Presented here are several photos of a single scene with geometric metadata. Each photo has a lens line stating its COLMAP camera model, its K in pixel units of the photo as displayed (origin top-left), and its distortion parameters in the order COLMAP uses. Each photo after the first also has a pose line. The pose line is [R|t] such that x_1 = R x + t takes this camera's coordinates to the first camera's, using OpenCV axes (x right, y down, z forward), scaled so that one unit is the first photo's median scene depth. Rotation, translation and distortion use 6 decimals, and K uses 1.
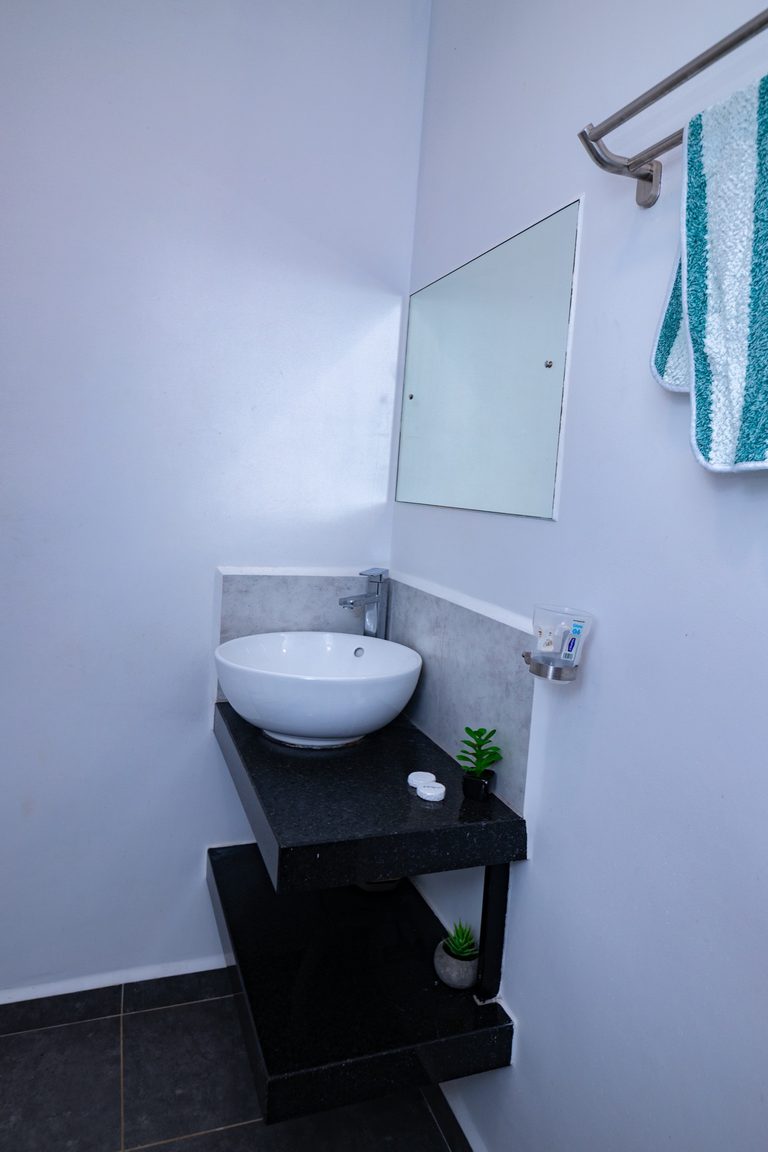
lens RADIAL K [[748.4, 0, 381.0], [0, 748.4, 542.8], [0, 0, 1]] dist [0.002337, -0.002589]
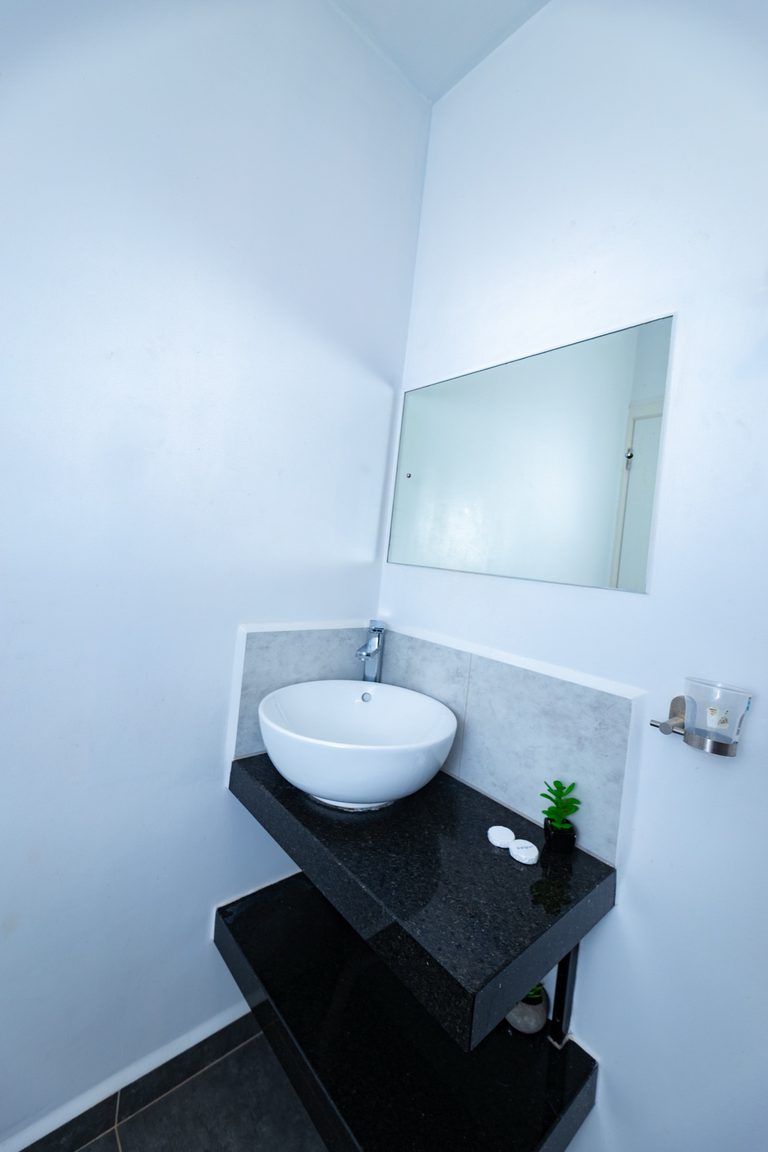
lens RADIAL K [[469.5, 0, 384.1], [0, 469.5, 557.8], [0, 0, 1]] dist [0.000467, 0.000204]
pose [[0.933933, 0.025605, 0.356530, -0.333318], [-0.011025, 0.999020, -0.042866, -0.041911], [-0.357278, 0.036103, 0.933300, 0.417670]]
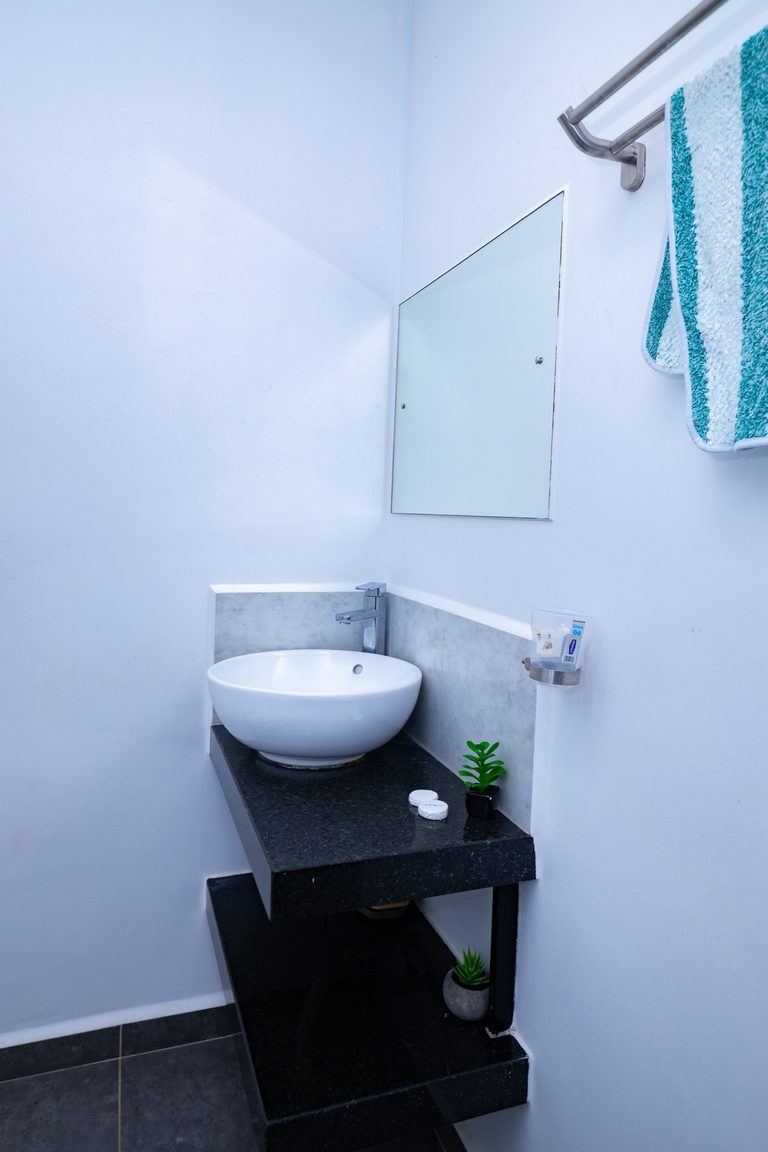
lens RADIAL K [[748.4, 0, 381.0], [0, 748.4, 542.8], [0, 0, 1]] dist [0.002337, -0.002589]
pose [[0.999479, -0.030917, -0.009308, 0.018662], [0.030565, 0.998890, -0.035846, 0.023253], [0.010406, 0.035543, 0.999314, 0.032980]]
